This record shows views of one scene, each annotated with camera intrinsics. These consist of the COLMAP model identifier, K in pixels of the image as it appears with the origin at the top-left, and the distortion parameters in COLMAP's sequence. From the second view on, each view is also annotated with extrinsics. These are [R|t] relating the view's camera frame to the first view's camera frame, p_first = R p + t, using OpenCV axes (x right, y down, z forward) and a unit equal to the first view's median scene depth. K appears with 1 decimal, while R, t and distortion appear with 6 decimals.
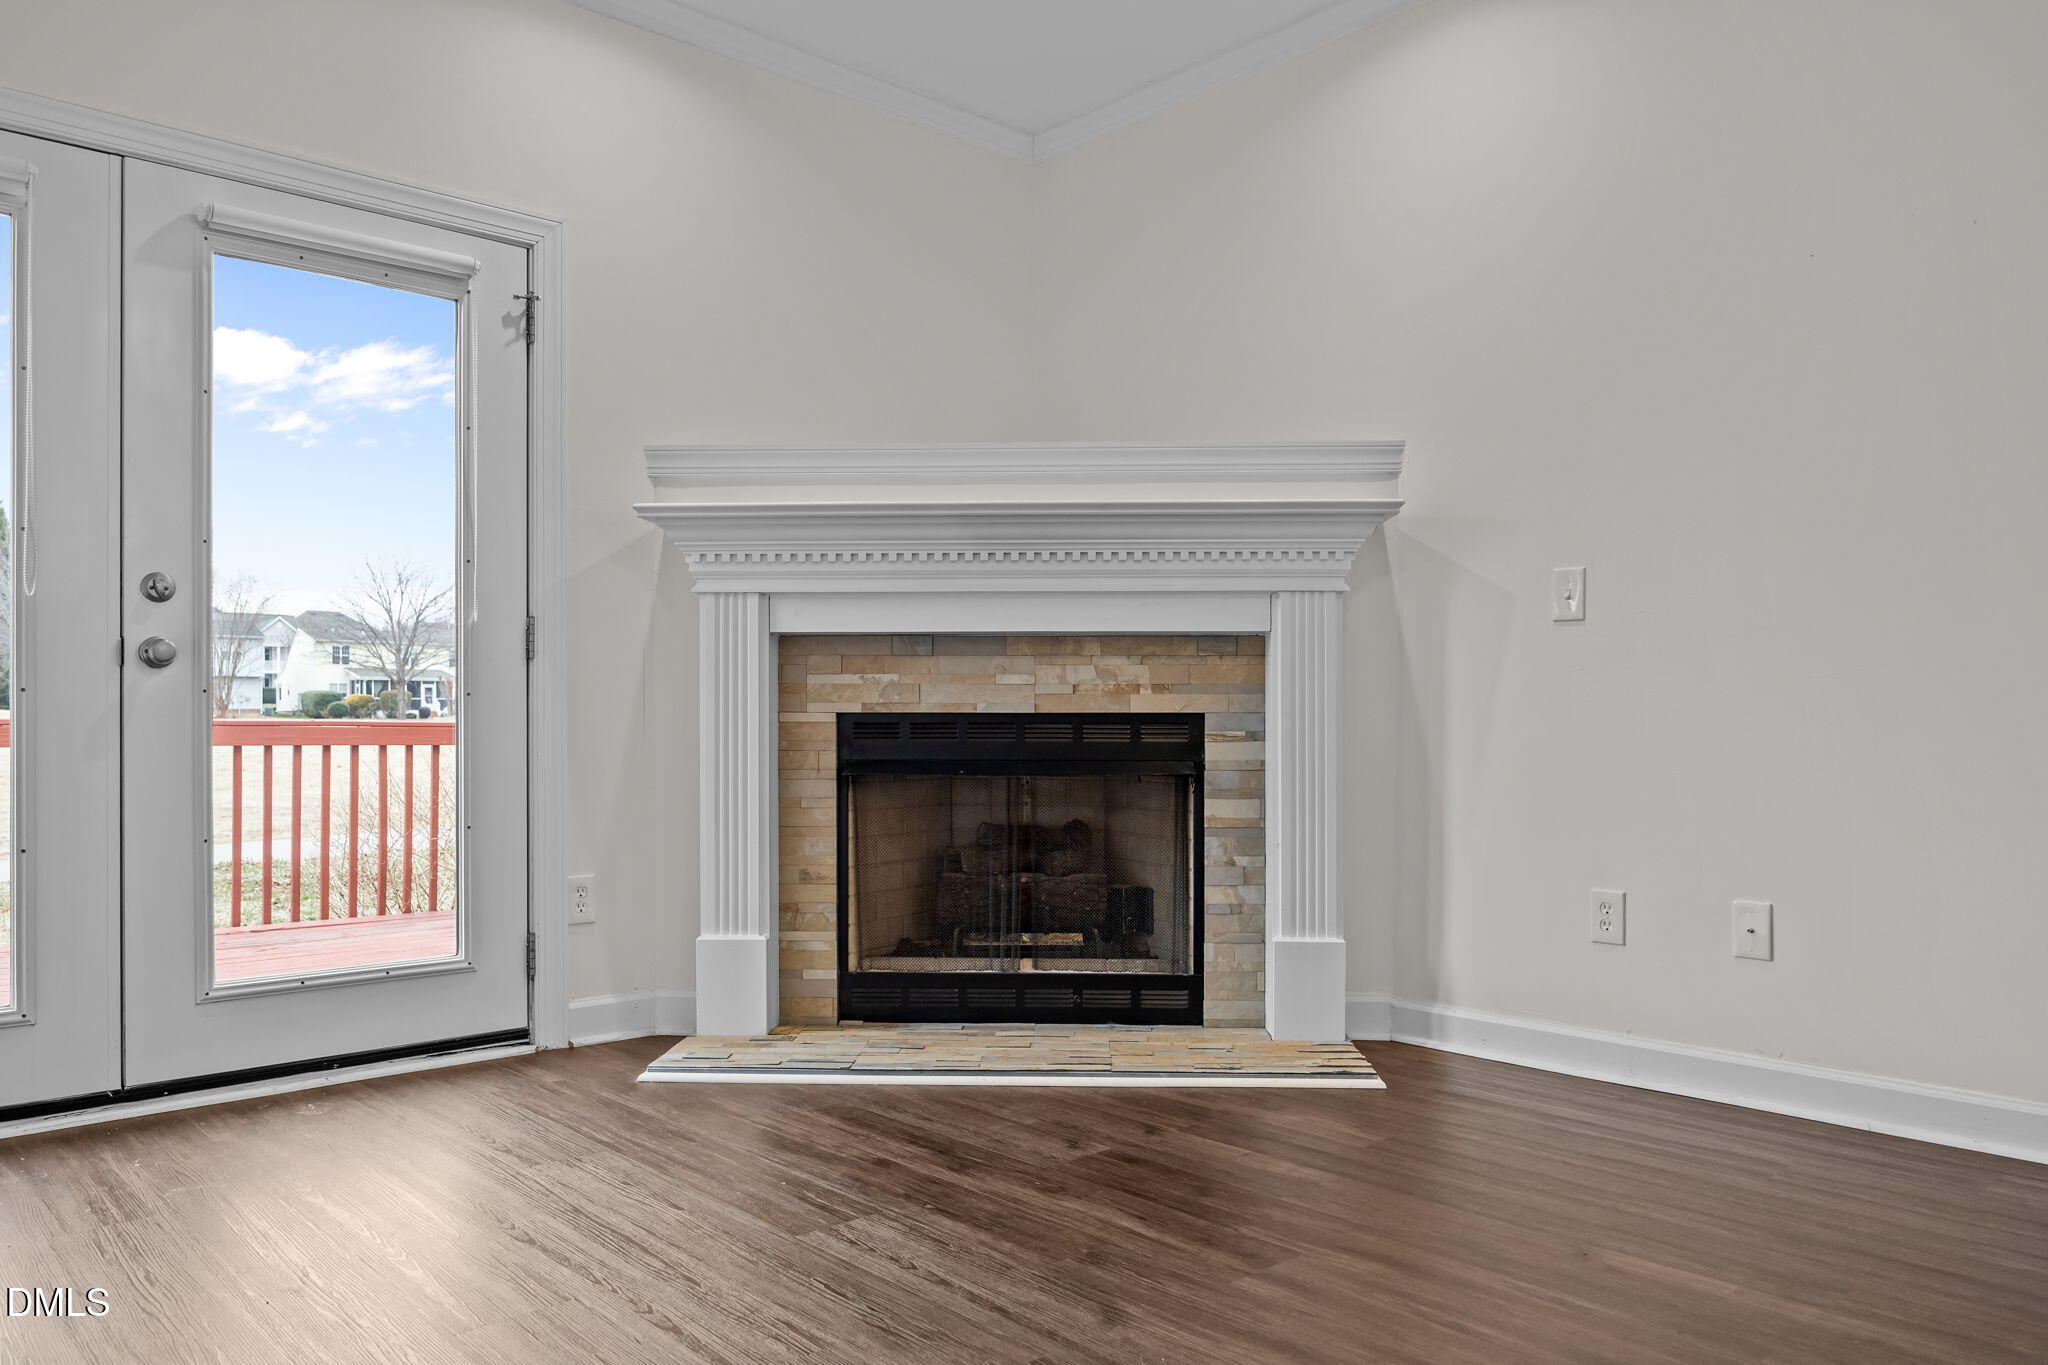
lens RADIAL K [[1466.5, 0, 1022.2], [0, 1466.5, 717.1], [0, 0, 1]] dist [-0.003312, 0.000620]
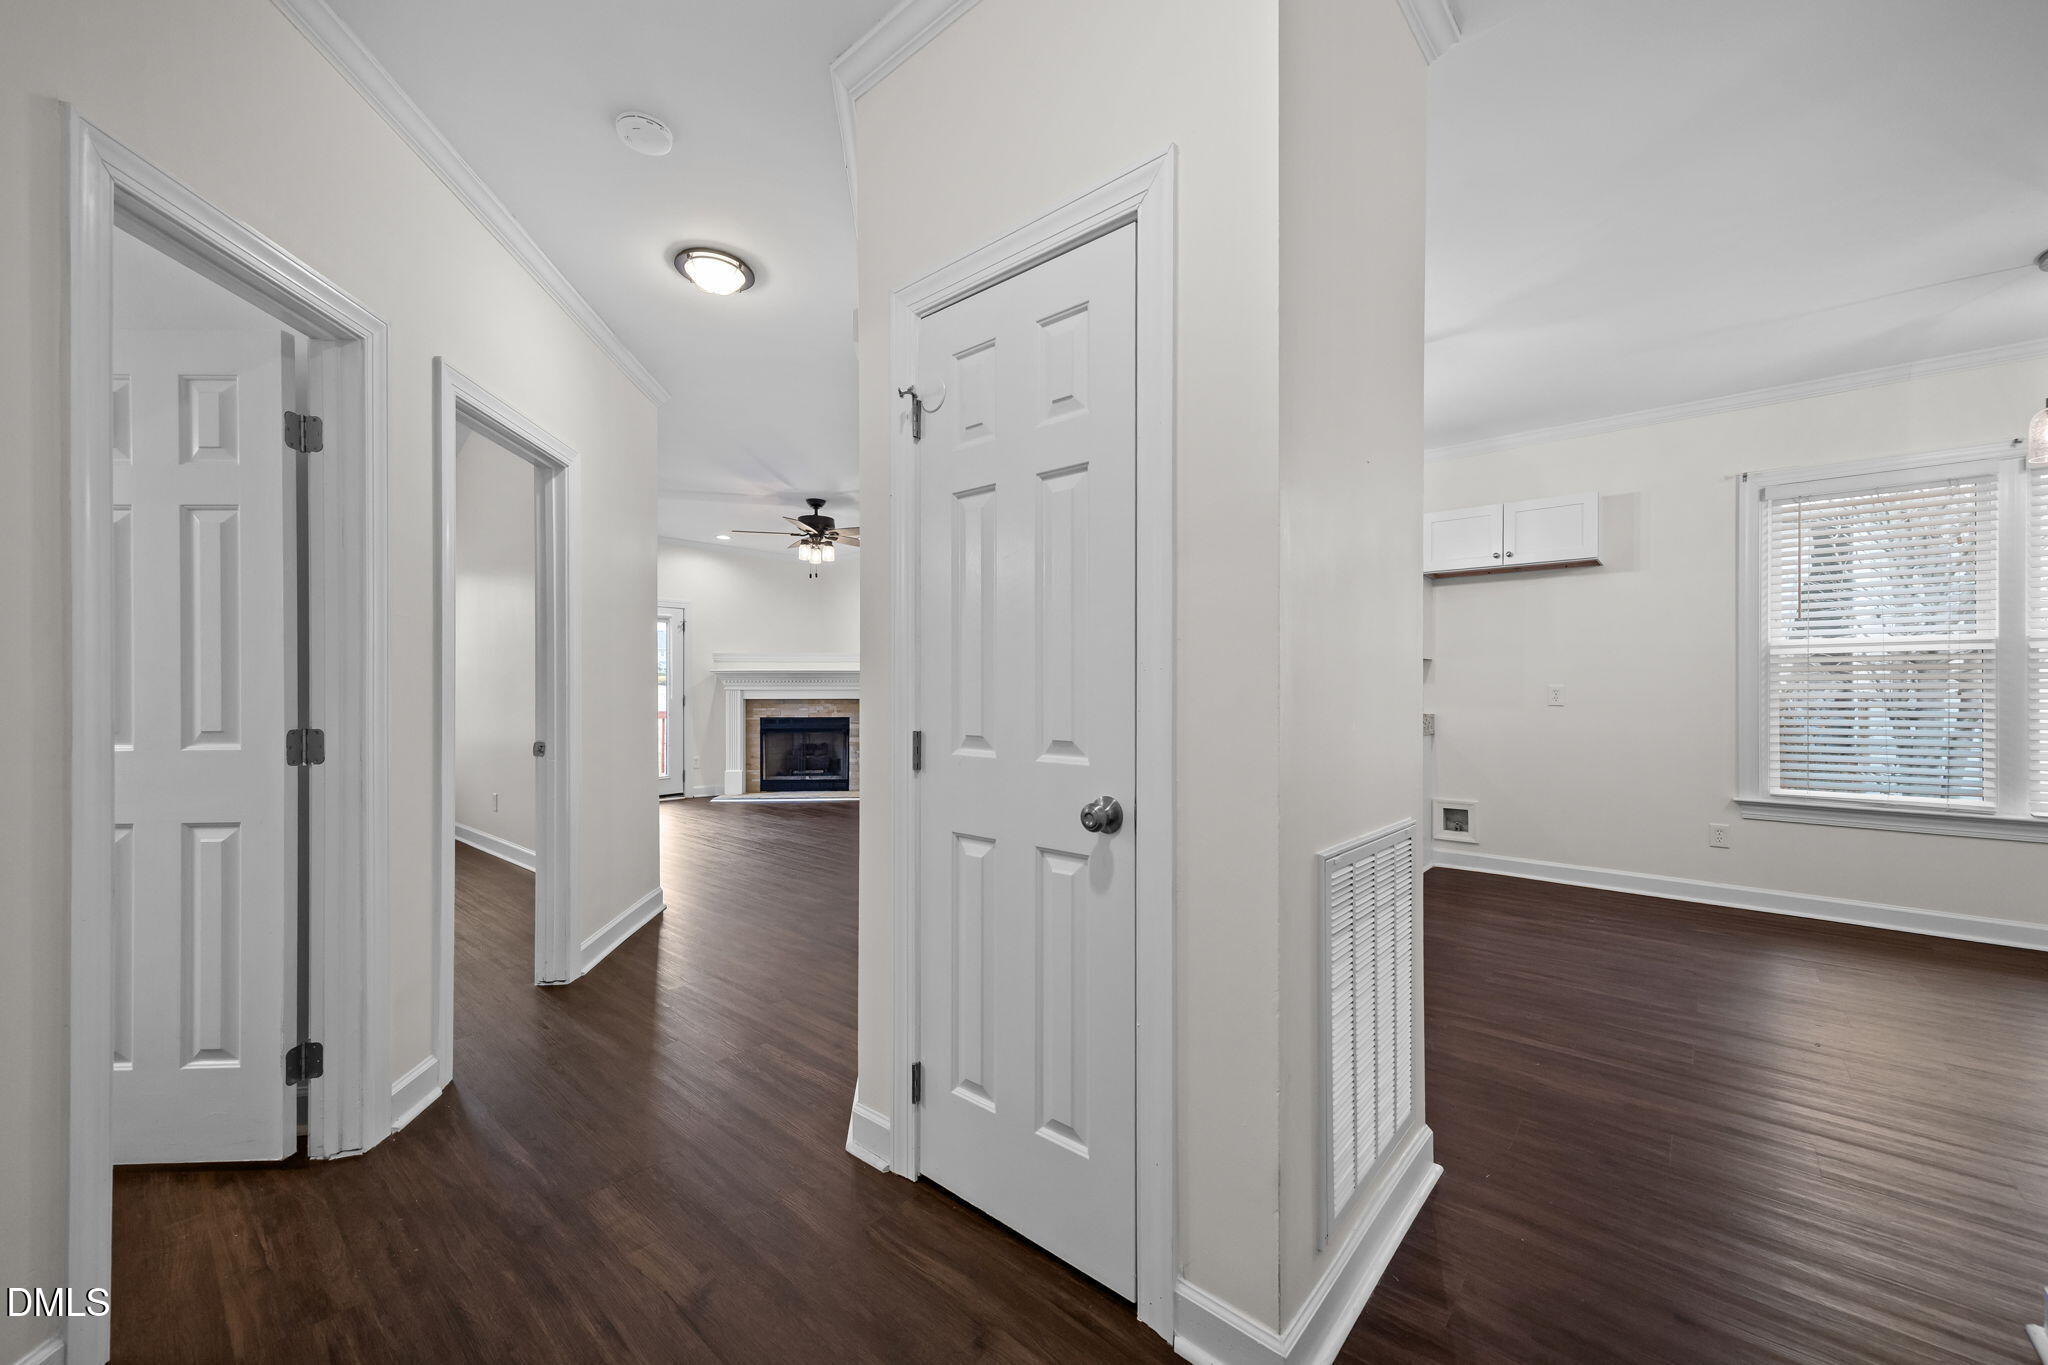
lens RADIAL K [[778.0, 0, 1024.0], [0, 778.0, 682.5], [0, 0, 1]] dist [0.009996, -0.000002]
pose [[0.995394, 0.000636, 0.095865, 0.410964], [0.000406, 0.999941, -0.010852, -0.078747], [-0.095867, 0.010841, 0.995335, -1.292240]]
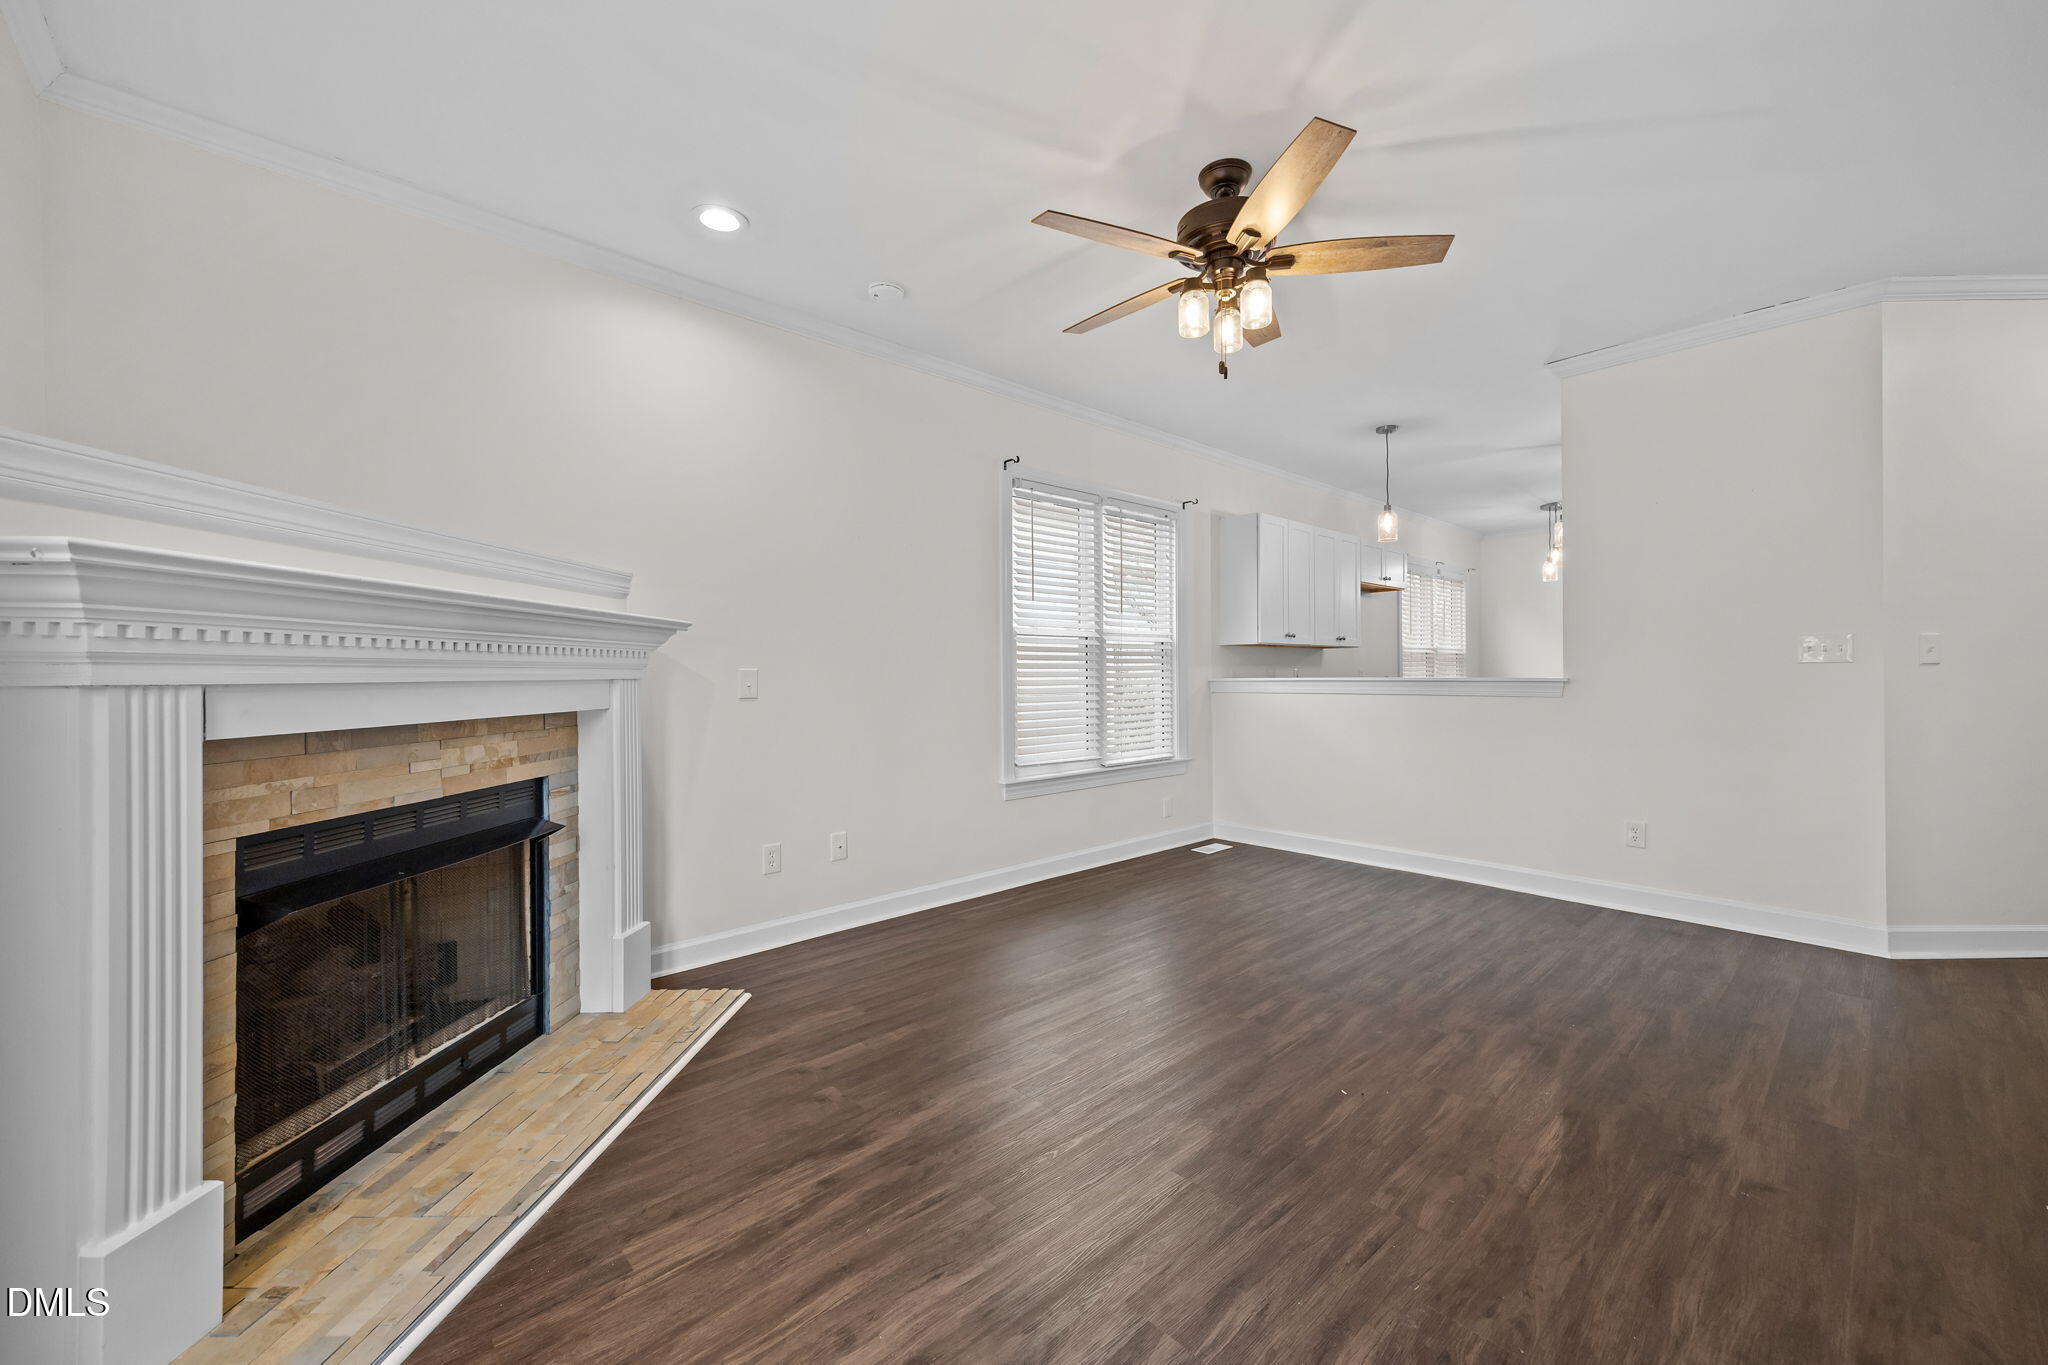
lens RADIAL K [[805.5, 0, 1055.7], [0, 805.5, 665.3], [0, 0, 1]] dist [0.013103, 0.000041]
pose [[-0.016773, 0.009390, 0.999815, -0.557807], [0.007858, 0.999926, -0.009259, -0.085230], [-0.999828, 0.007701, -0.016846, 0.587472]]
